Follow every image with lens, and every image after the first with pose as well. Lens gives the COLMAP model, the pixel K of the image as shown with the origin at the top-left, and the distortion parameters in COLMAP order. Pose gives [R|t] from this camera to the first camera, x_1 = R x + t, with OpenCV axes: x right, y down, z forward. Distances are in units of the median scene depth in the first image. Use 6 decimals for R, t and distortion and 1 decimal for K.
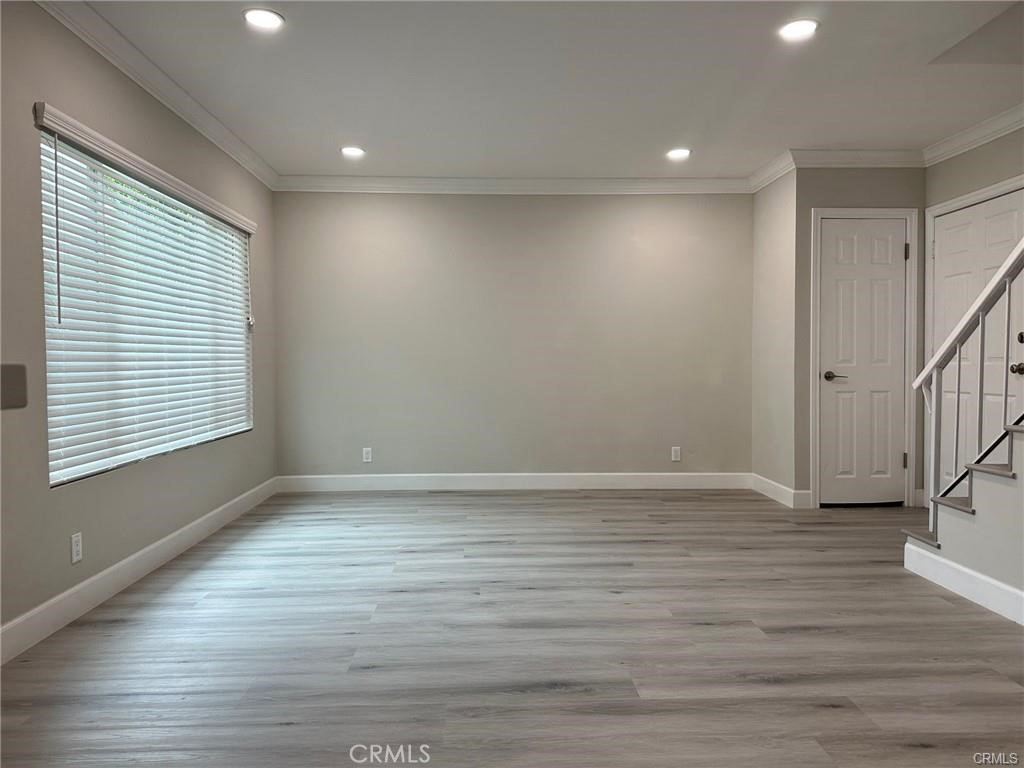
lens RADIAL K [[724.1, 0, 511.2], [0, 724.1, 380.1], [0, 0, 1]] dist [0.002113, -0.001011]
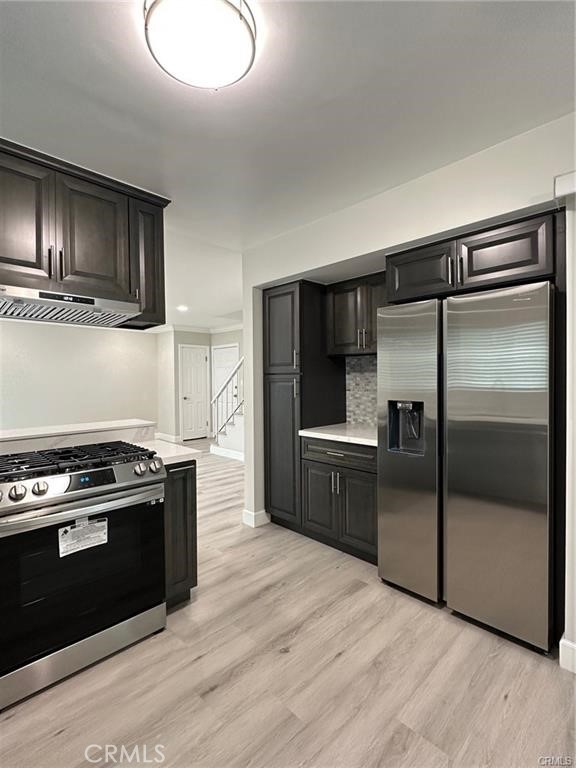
lens RADIAL K [[367.4, 0, 287.8], [0, 367.4, 383.3], [0, 0, 1]] dist [-0.000318, 0.000579]
pose [[0.738095, -0.016232, 0.674501, -0.432786], [0.024072, 0.999708, -0.002283, -0.081128], [-0.674267, 0.017922, 0.738270, -0.669085]]
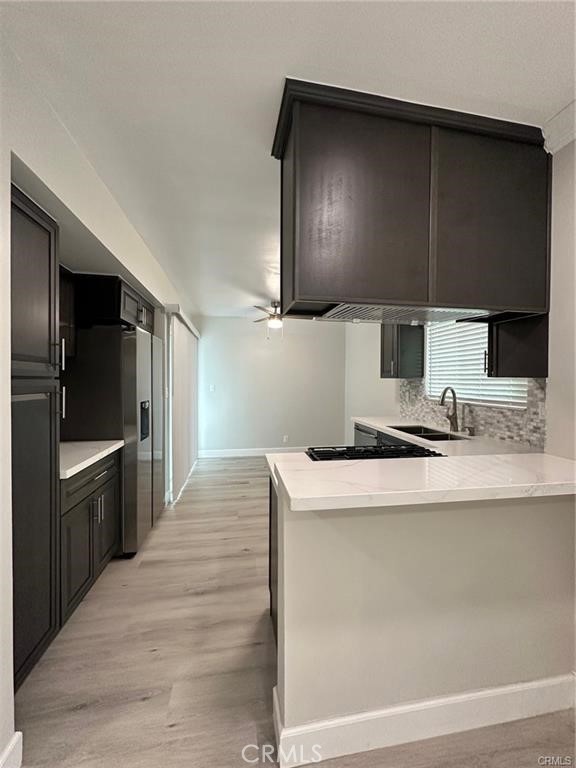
lens RADIAL K [[306.1, 0, 287.9], [0, 306.1, 385.2], [0, 0, 1]] dist [0.000340, 0.000556]
pose [[-0.991304, -0.000222, -0.131588, -0.093172], [-0.005351, 0.999240, 0.038623, -0.115516], [0.131480, 0.038992, -0.990552, 0.431399]]
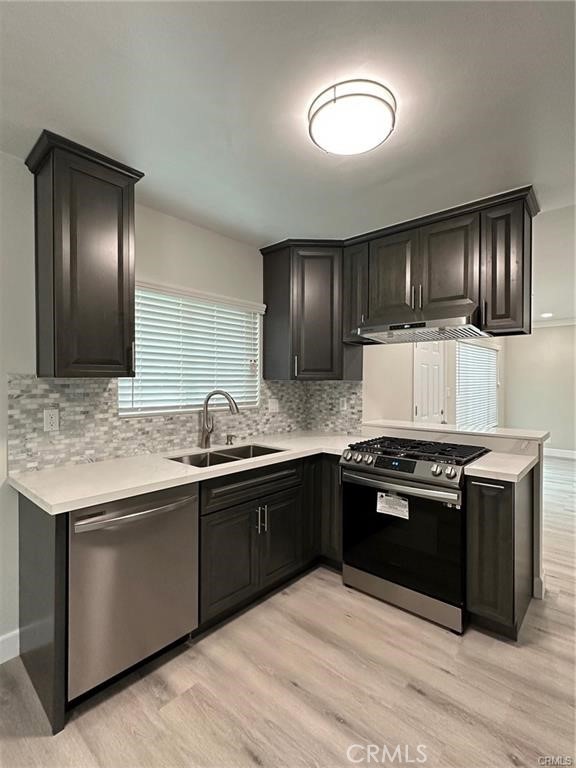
lens RADIAL K [[367.4, 0, 286.0], [0, 367.4, 383.1], [0, 0, 1]] dist [-0.000318, 0.000579]
pose [[0.722768, 0.003527, -0.691082, 0.001396], [-0.016407, 0.999793, -0.012058, -0.091698], [0.690896, 0.020054, 0.722676, -0.728883]]
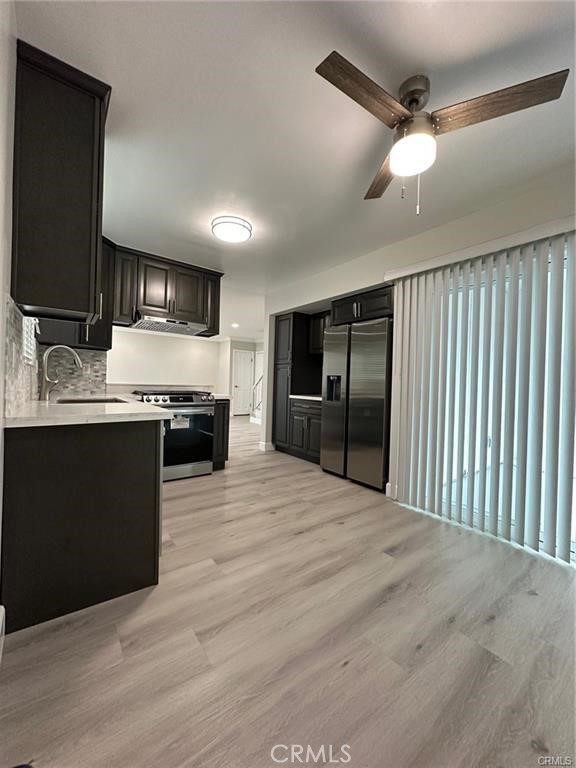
lens RADIAL K [[306.1, 0, 288.1], [0, 306.1, 384.7], [0, 0, 1]] dist [0.000340, 0.000556]
pose [[0.817027, 0.020296, 0.576242, -0.585652], [-0.016868, 0.999794, -0.011299, -0.001177], [-0.576352, -0.000488, 0.817201, -1.103678]]
